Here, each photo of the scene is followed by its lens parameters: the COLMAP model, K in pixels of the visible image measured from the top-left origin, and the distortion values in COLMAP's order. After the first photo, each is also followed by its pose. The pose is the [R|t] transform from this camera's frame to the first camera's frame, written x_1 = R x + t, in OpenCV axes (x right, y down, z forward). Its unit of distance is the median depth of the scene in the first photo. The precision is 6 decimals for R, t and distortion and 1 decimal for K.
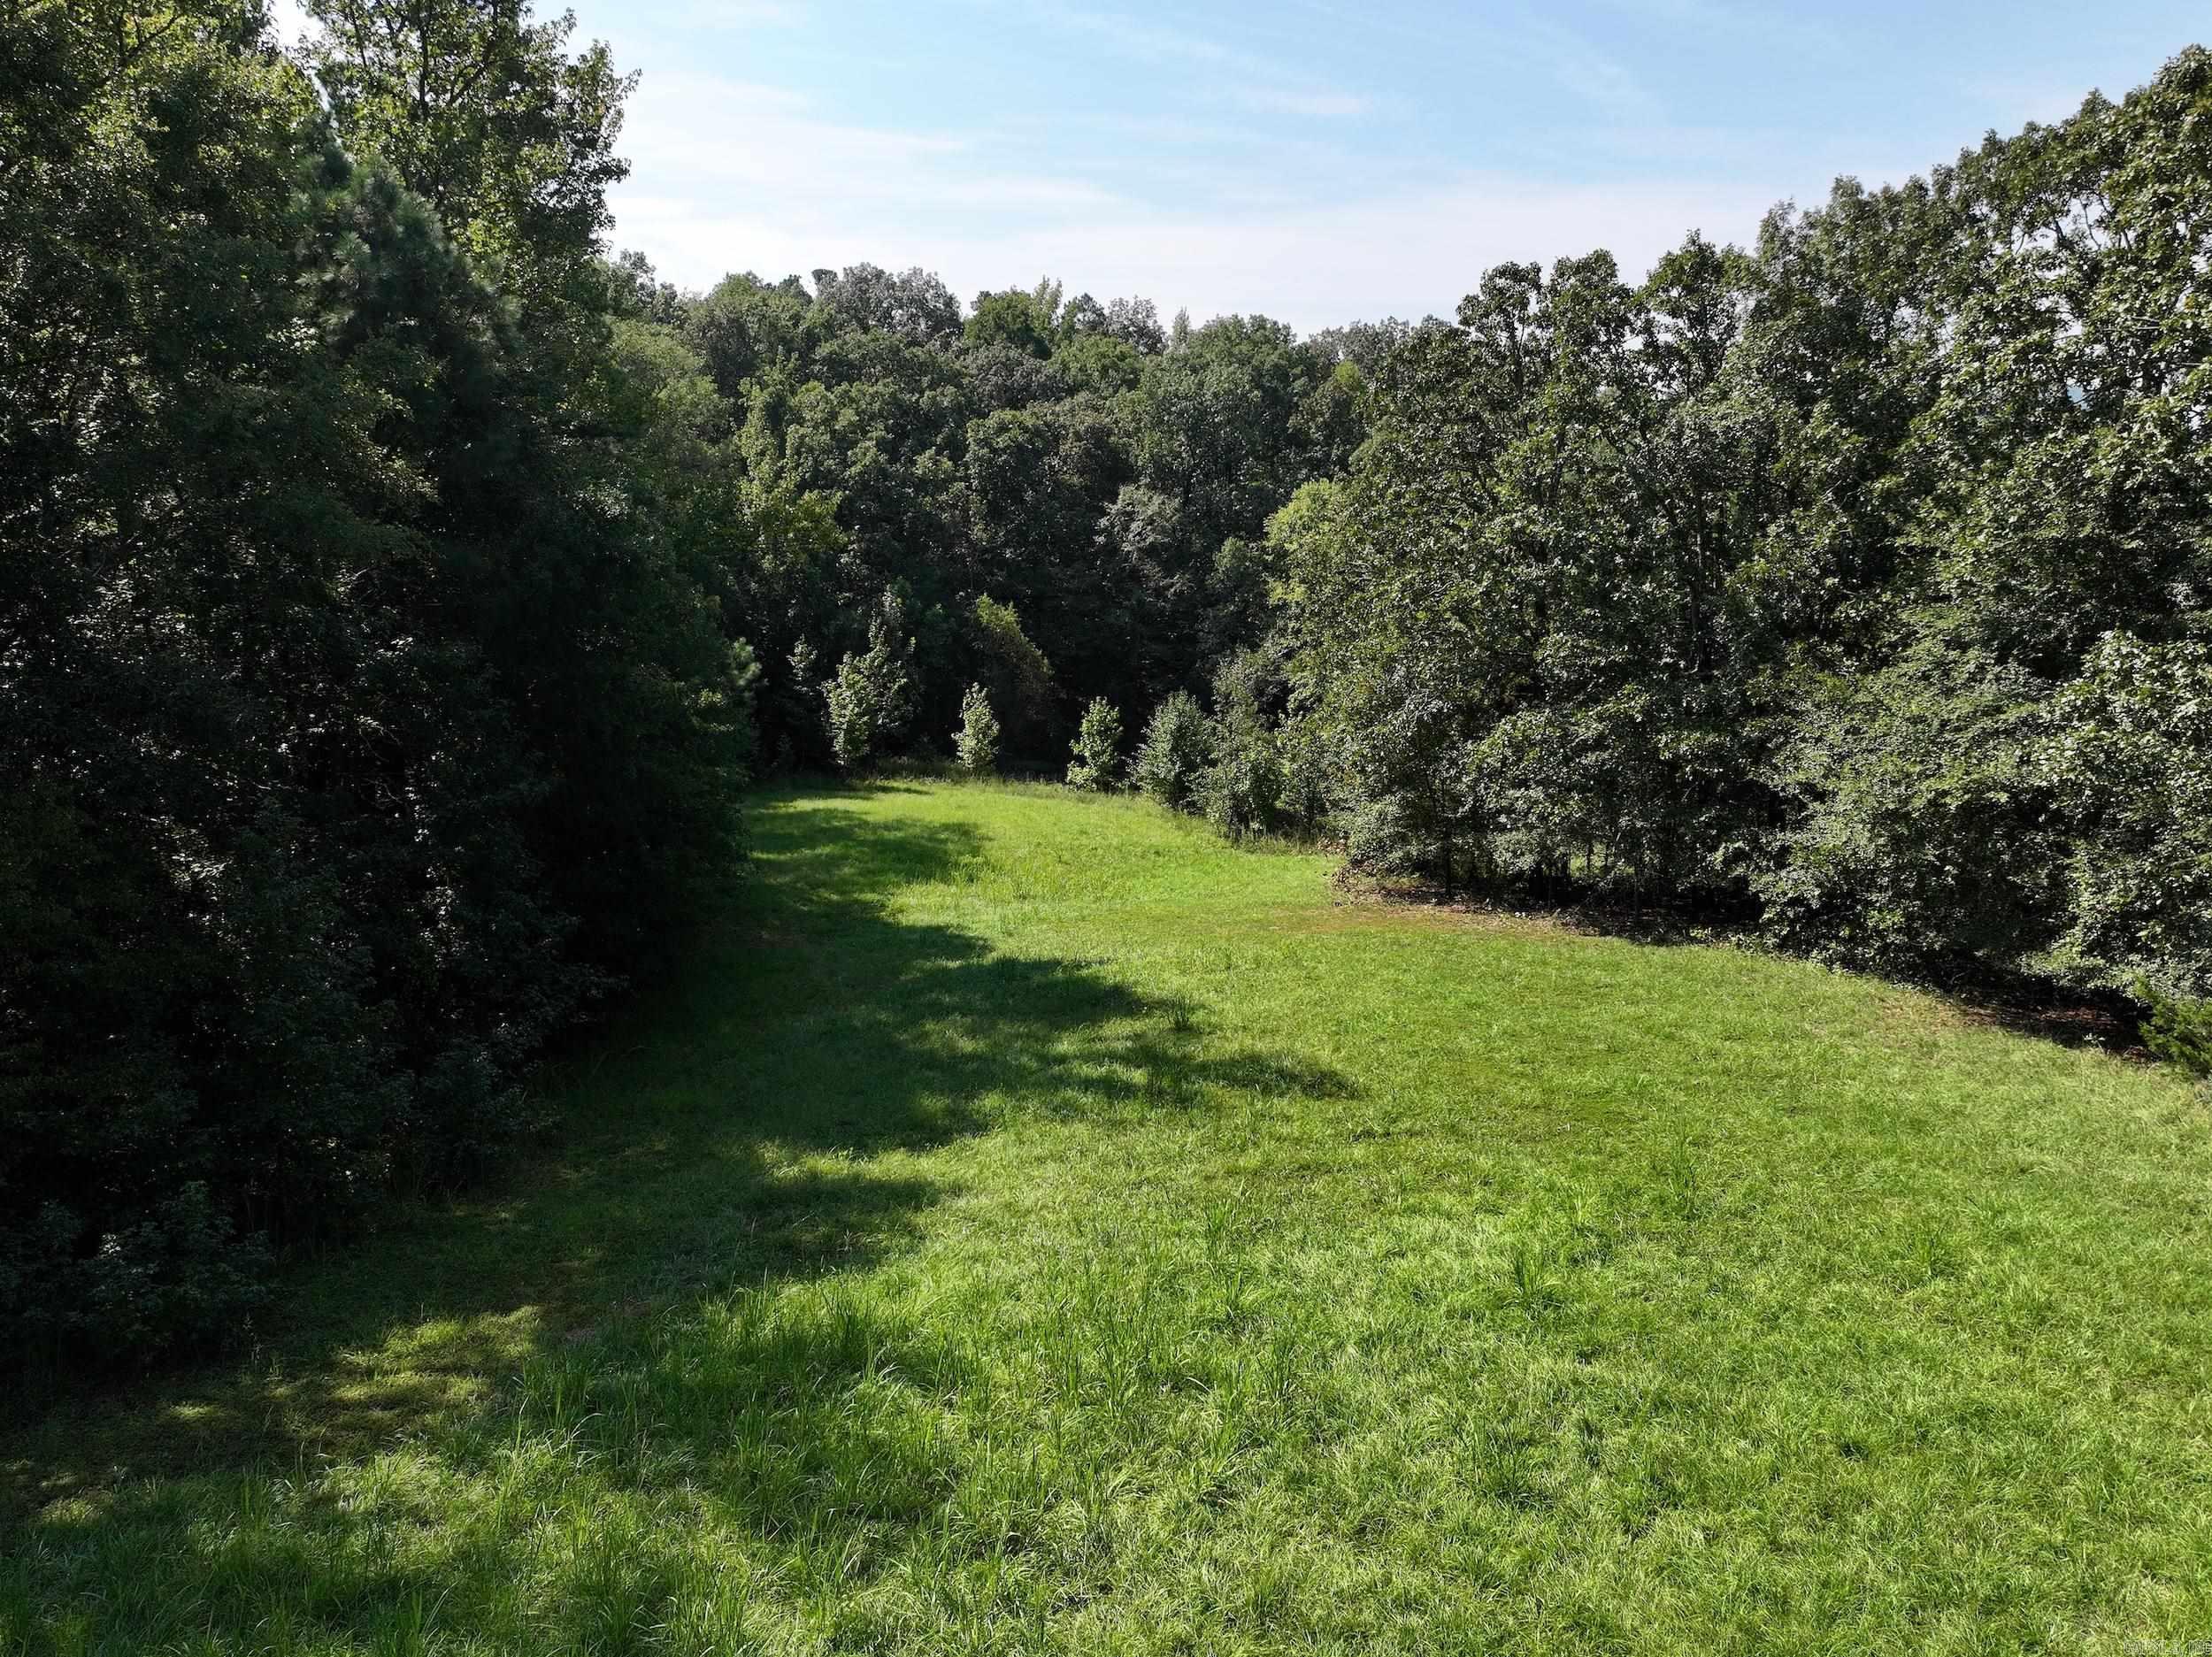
lens RADIAL K [[1742.1, 0, 1104.8], [0, 1742.1, 822.1], [0, 0, 1]] dist [0.002318, 0.010194]
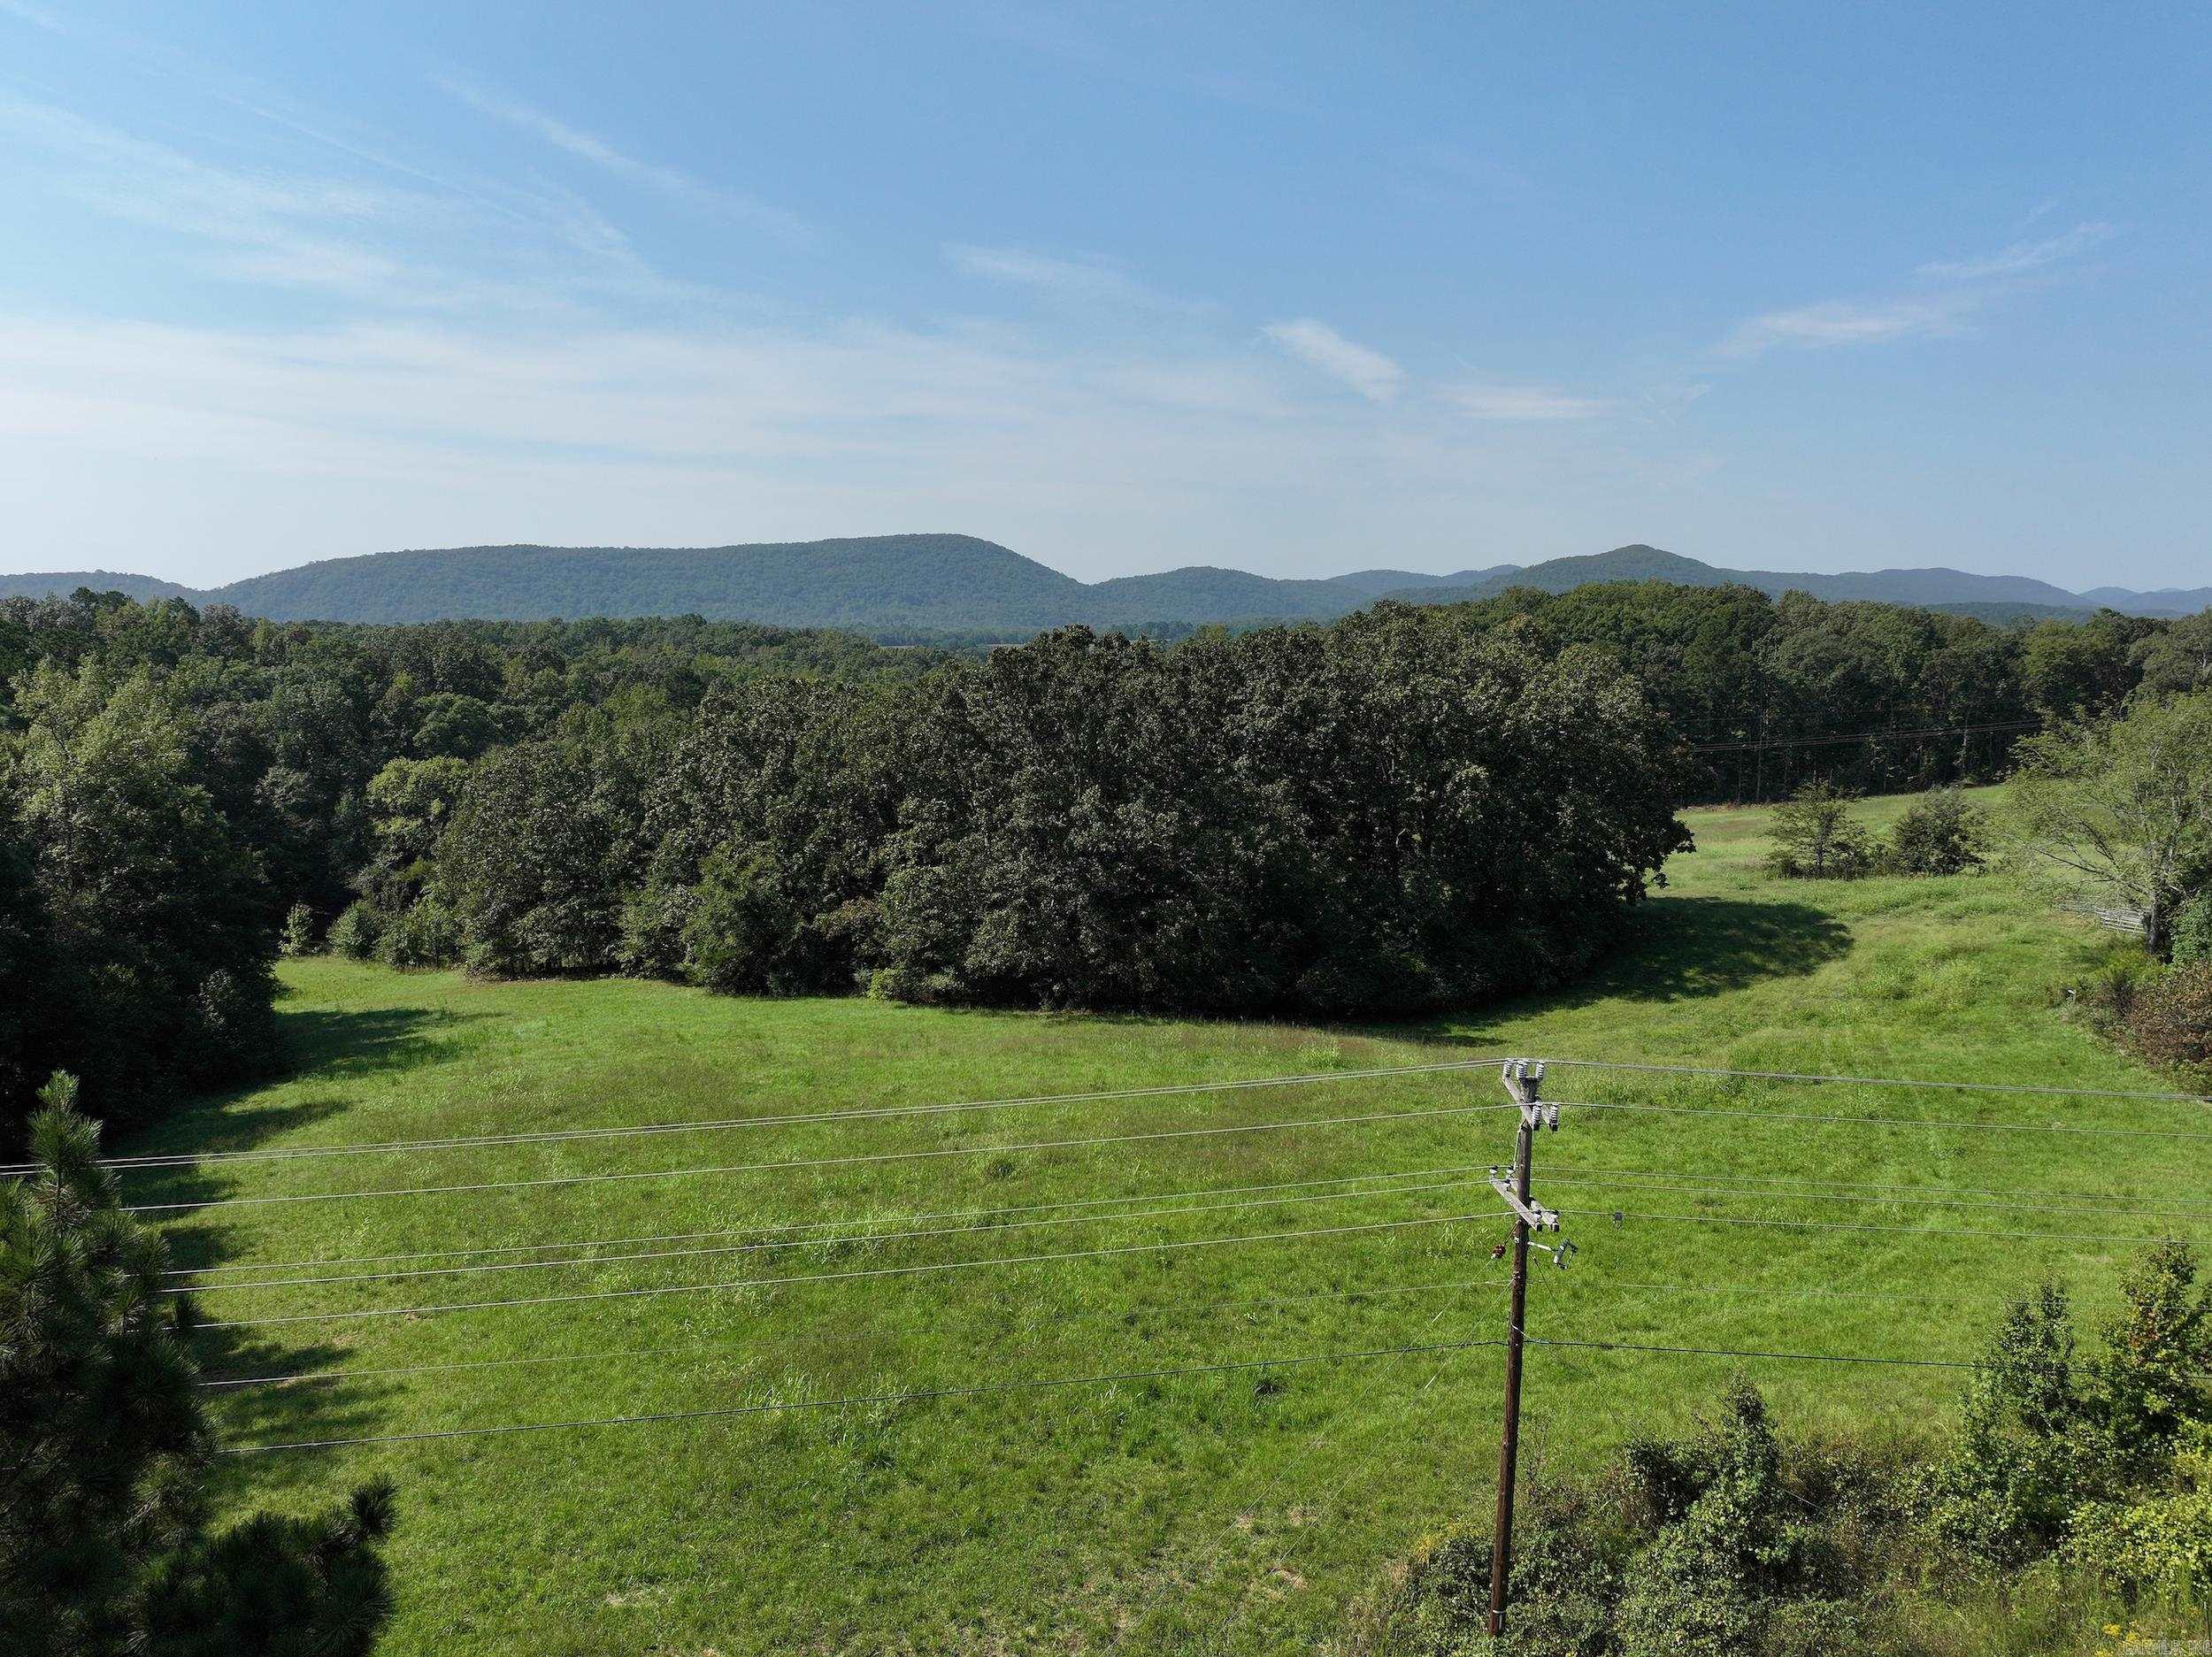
lens RADIAL K [[1742.1, 0, 1104.8], [0, 1742.1, 822.1], [0, 0, 1]] dist [0.002318, 0.010194]
pose [[0.849103, -0.067206, 0.523935, -0.249586], [0.105108, 0.993535, -0.042898, 0.009931], [-0.517665, 0.091495, 0.850677, -1.046561]]
